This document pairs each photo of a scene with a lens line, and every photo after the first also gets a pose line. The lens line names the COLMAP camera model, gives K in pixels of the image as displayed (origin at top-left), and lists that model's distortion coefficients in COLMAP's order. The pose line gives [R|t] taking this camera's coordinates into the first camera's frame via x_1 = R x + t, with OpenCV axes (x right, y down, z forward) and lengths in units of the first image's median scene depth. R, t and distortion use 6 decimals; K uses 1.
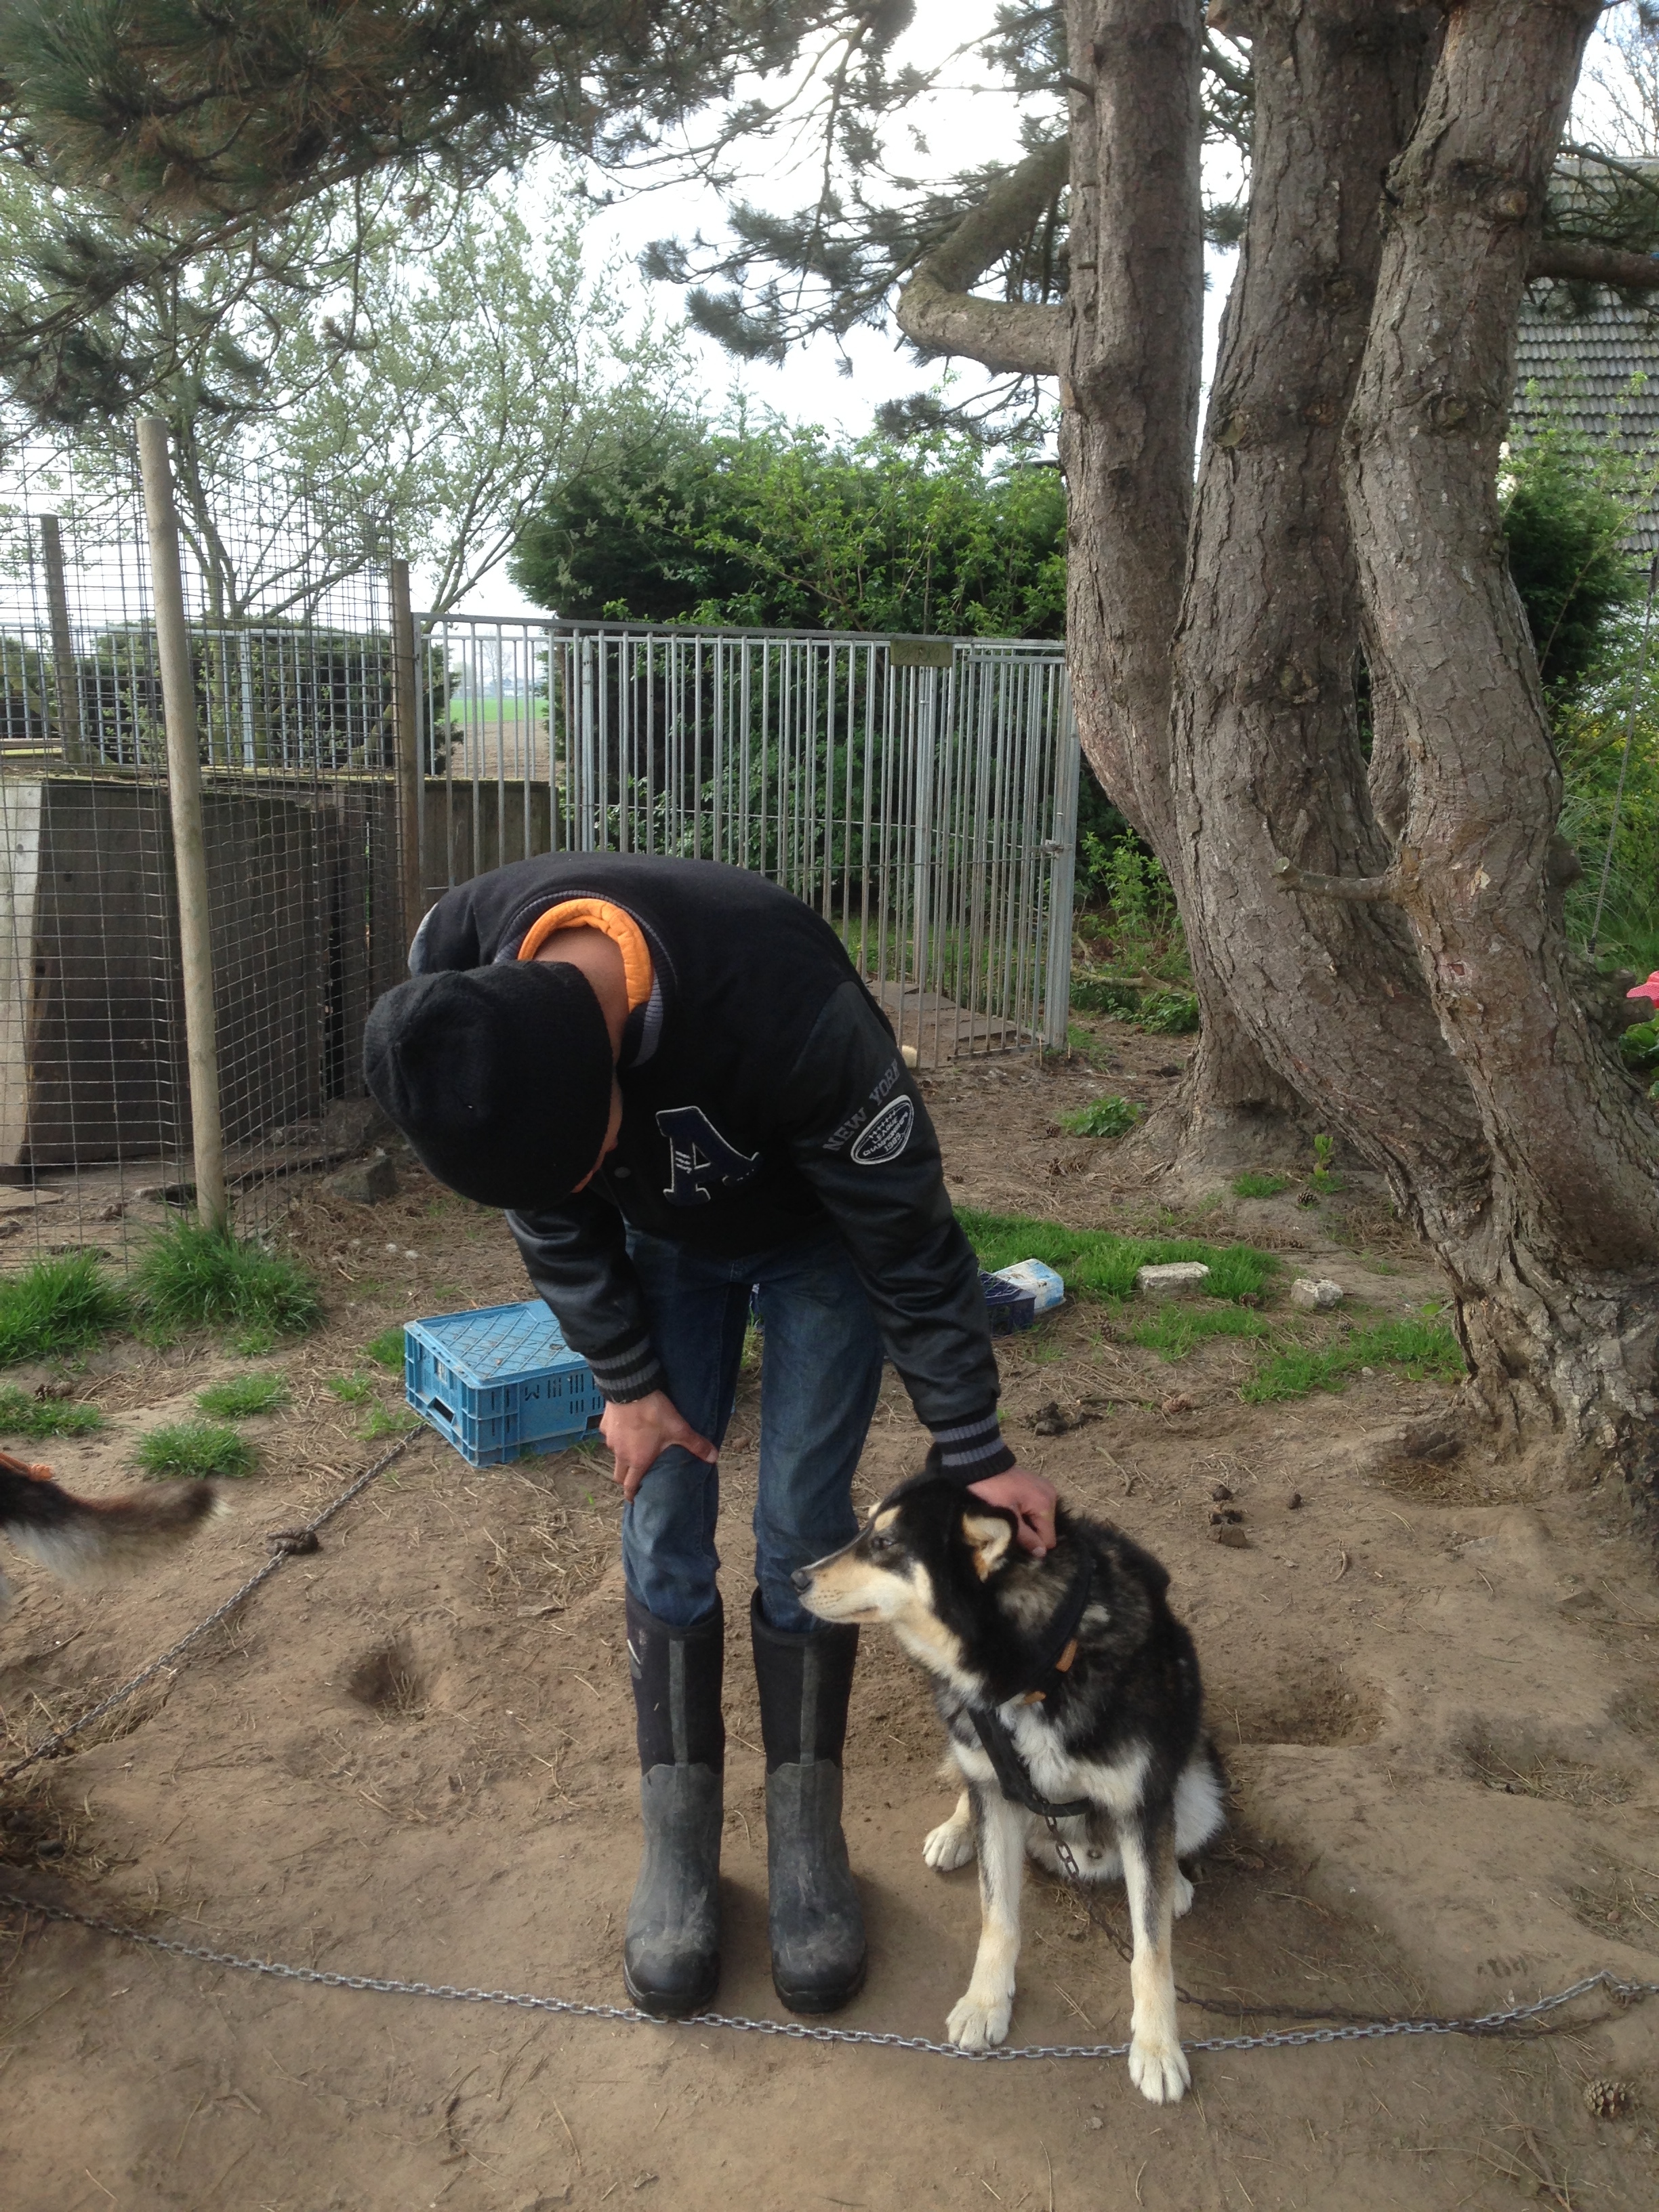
lens RADIAL K [[2072.5, 0, 834.7], [0, 2072.5, 1144.4], [0, 0, 1]] dist [0.156914, -0.280991]
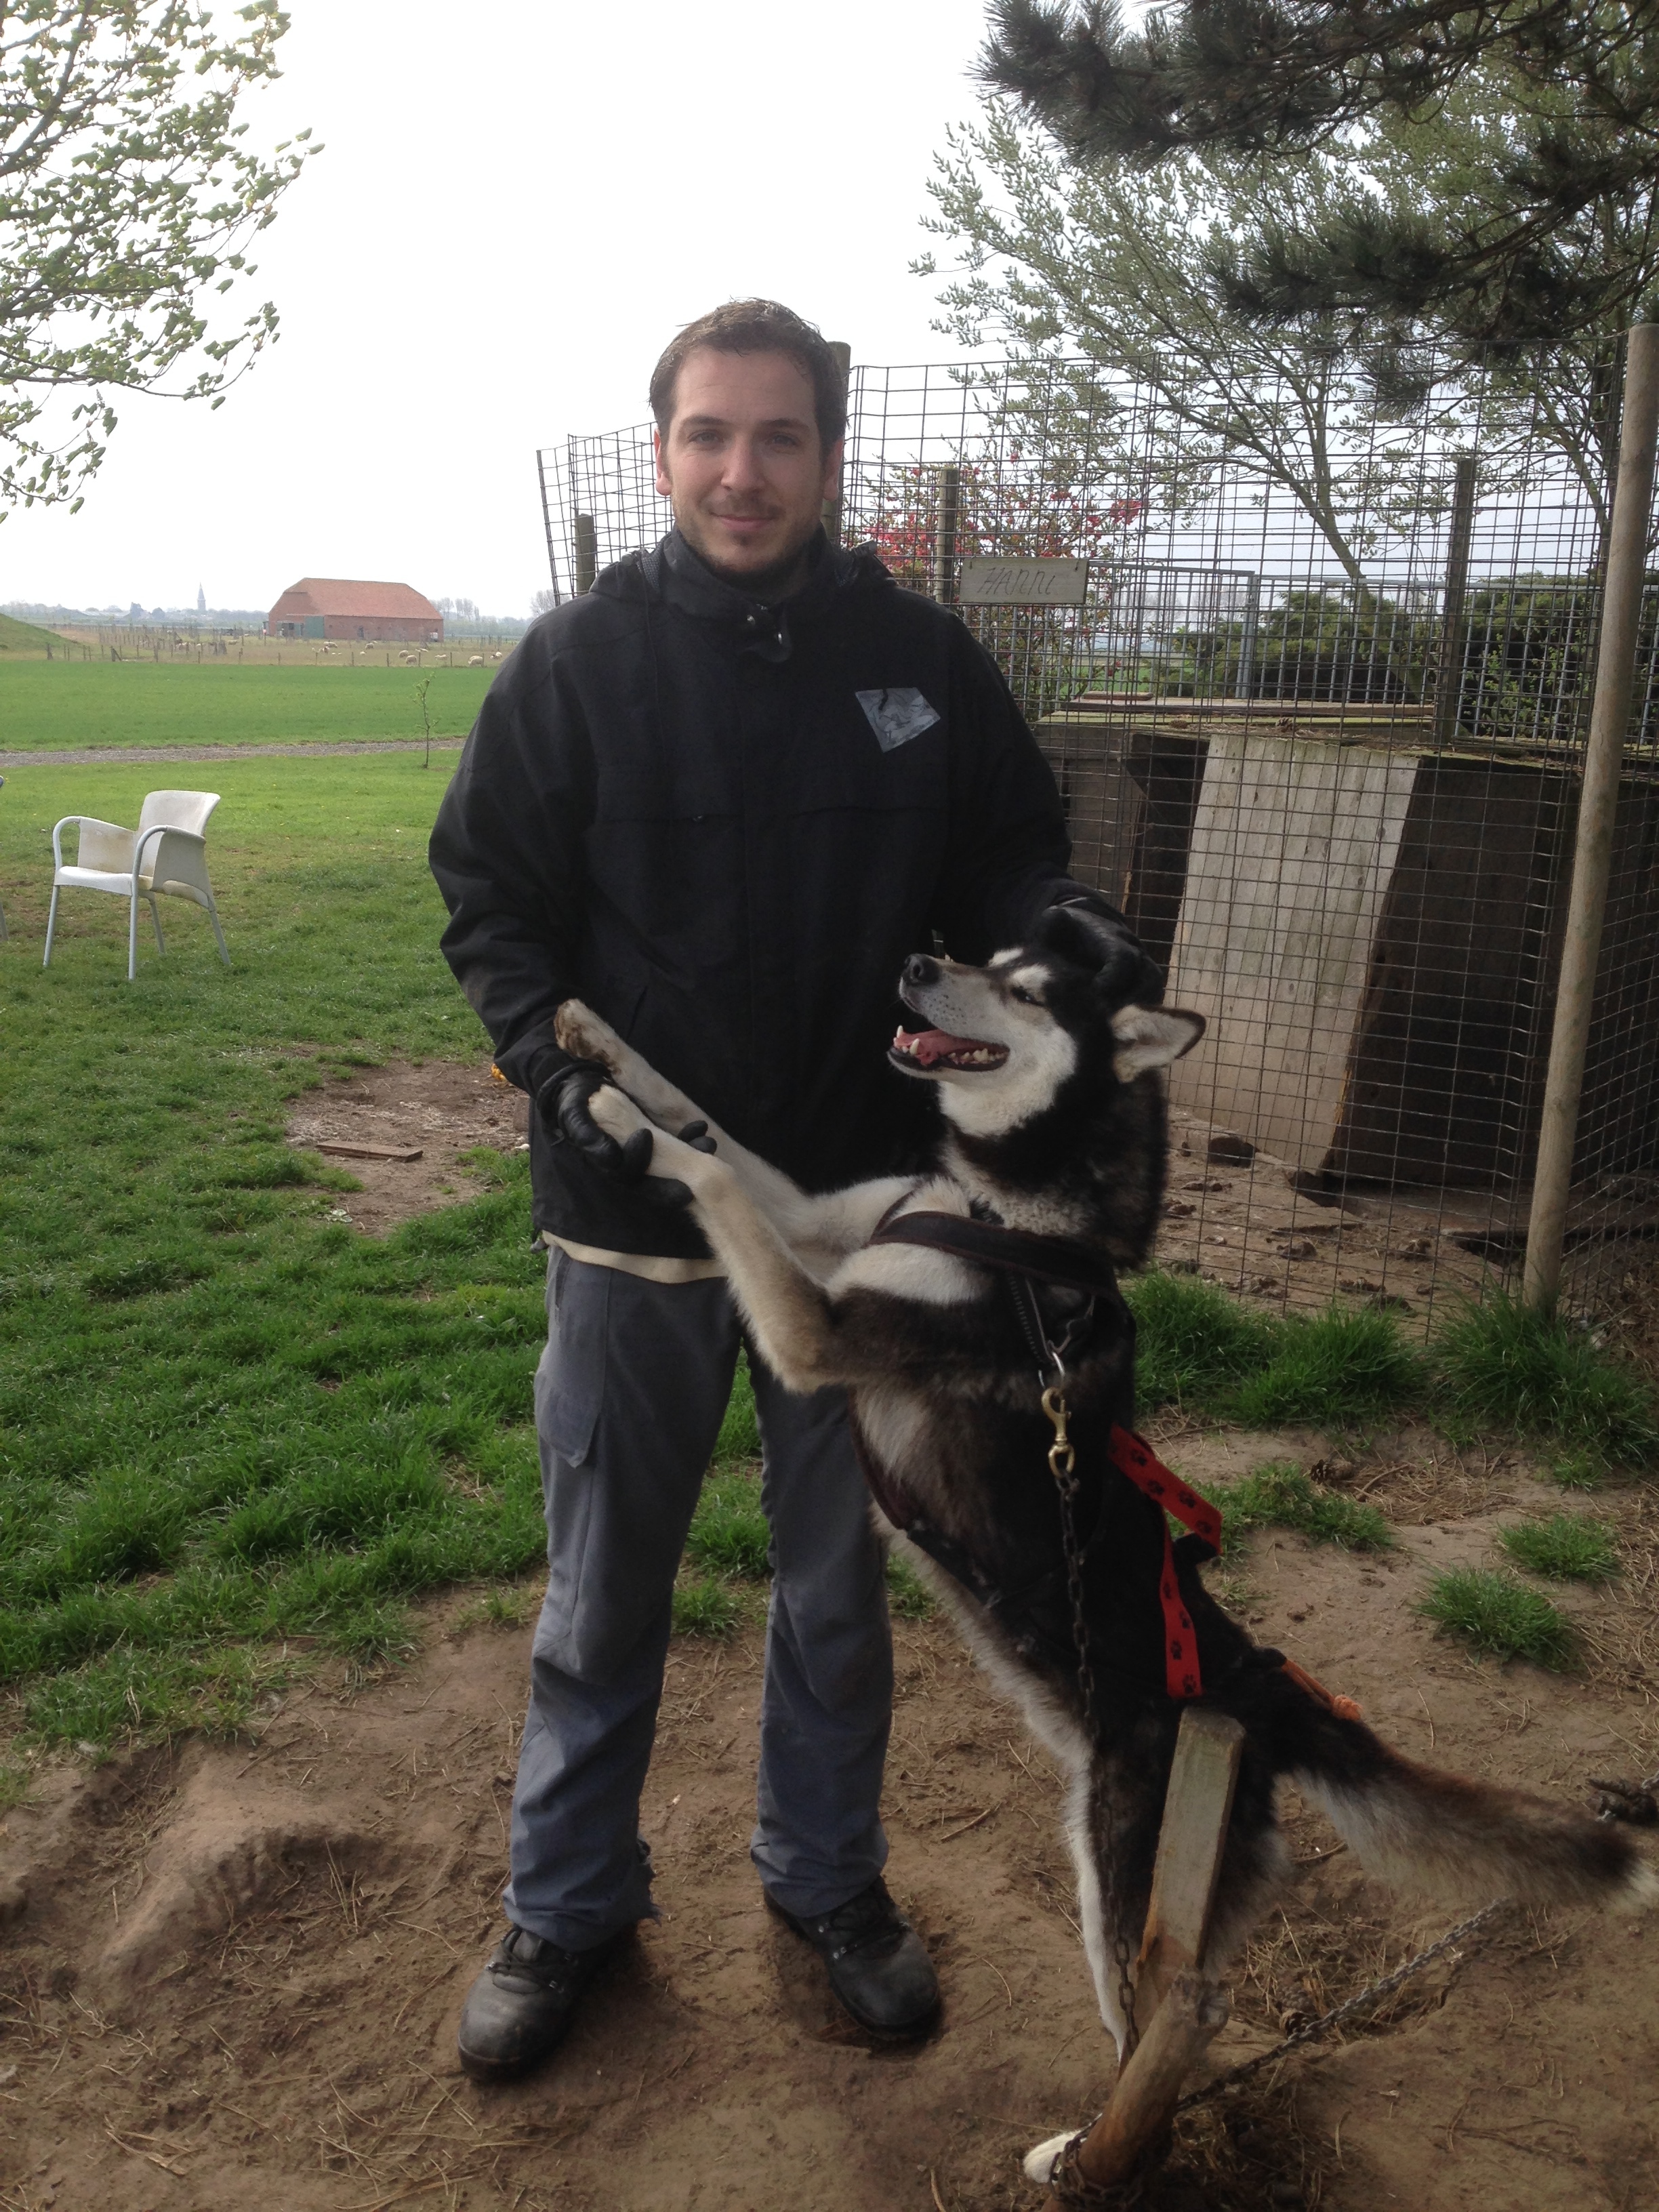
lens RADIAL K [[2072.5, 0, 834.7], [0, 2072.5, 1144.4], [0, 0, 1]] dist [0.156914, -0.280991]
pose [[0.825521, 0.155038, -0.542658, -0.089827], [-0.144964, 0.987517, 0.061607, -0.037477], [0.545436, 0.027808, 0.837691, 0.157716]]
